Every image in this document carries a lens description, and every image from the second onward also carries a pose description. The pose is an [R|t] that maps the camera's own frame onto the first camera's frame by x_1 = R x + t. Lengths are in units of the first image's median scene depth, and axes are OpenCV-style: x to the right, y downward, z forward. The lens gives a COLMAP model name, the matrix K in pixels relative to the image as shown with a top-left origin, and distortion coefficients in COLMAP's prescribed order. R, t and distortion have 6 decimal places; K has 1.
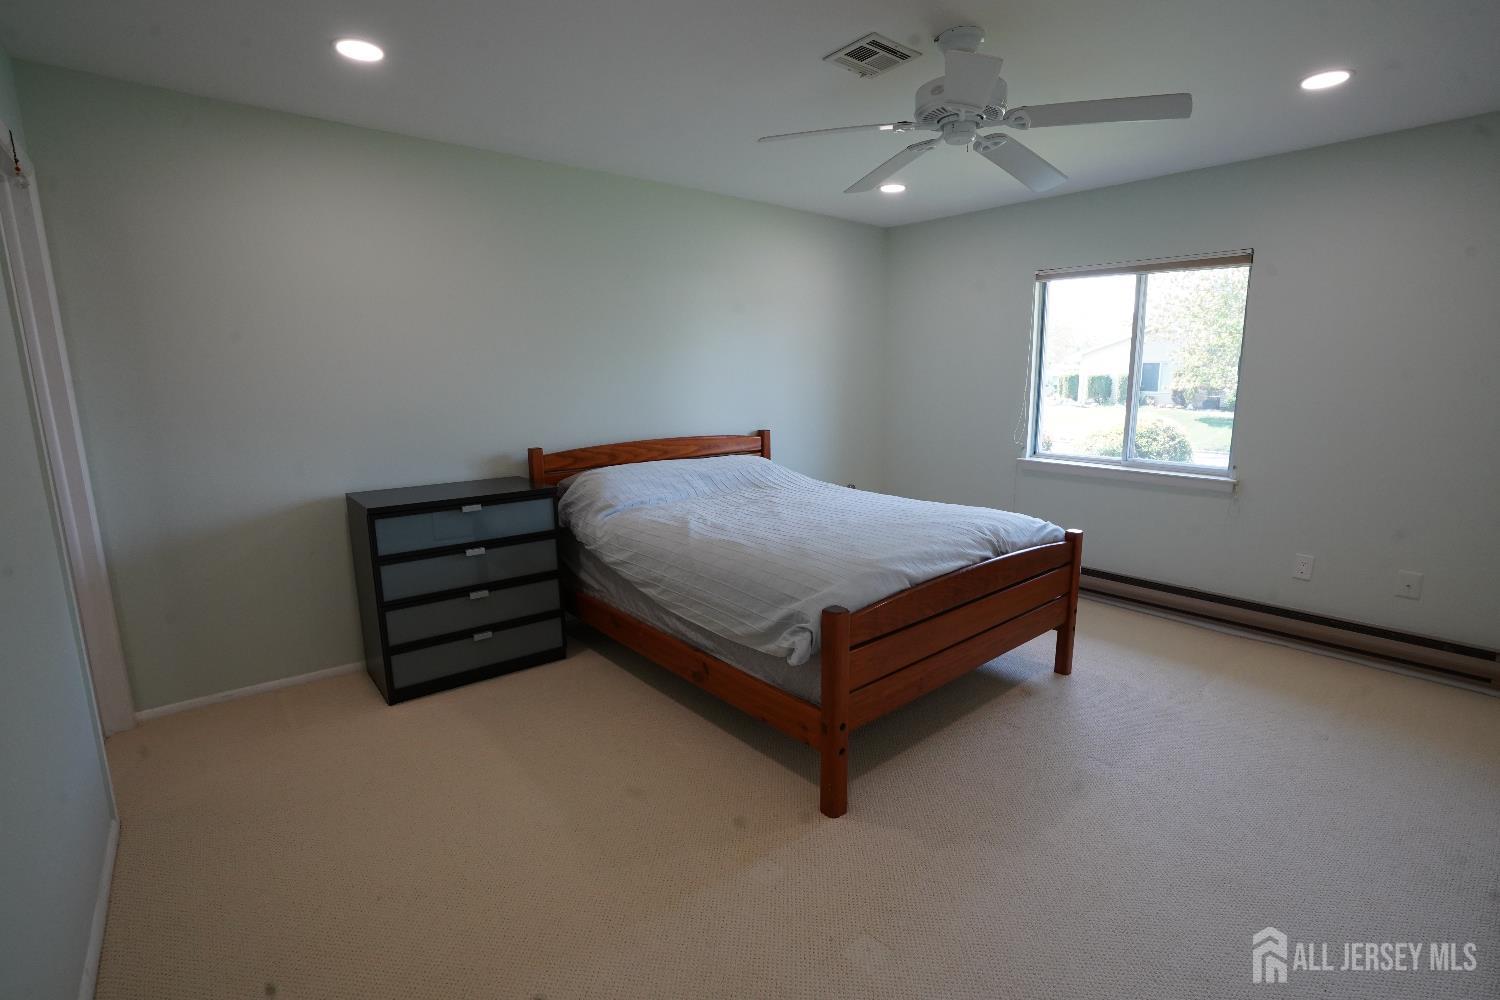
lens RADIAL K [[691.2, 0, 760.5], [0, 691.2, 496.9], [0, 0, 1]] dist [-0.040469, 0.006789]
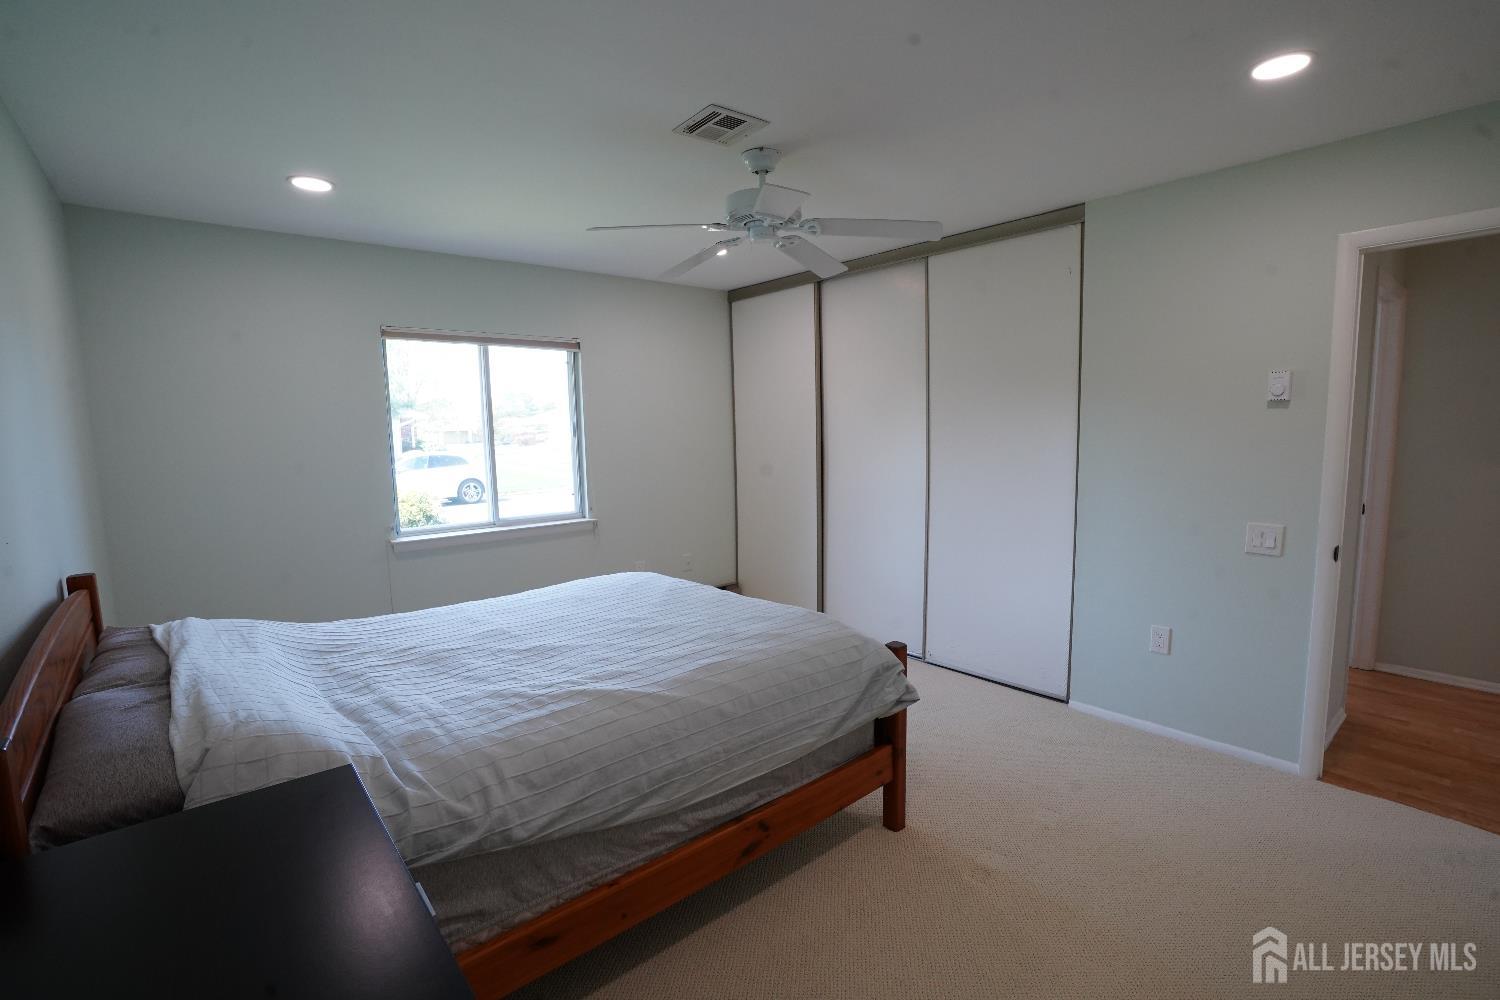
lens RADIAL K [[691.2, 0, 766.5], [0, 691.2, 503.8], [0, 0, 1]] dist [-0.040469, 0.006789]
pose [[0.009872, -0.117030, 0.993079, -0.723367], [0.197718, 0.973749, 0.112786, -0.170292], [-0.980209, 0.195237, 0.032752, 0.816717]]
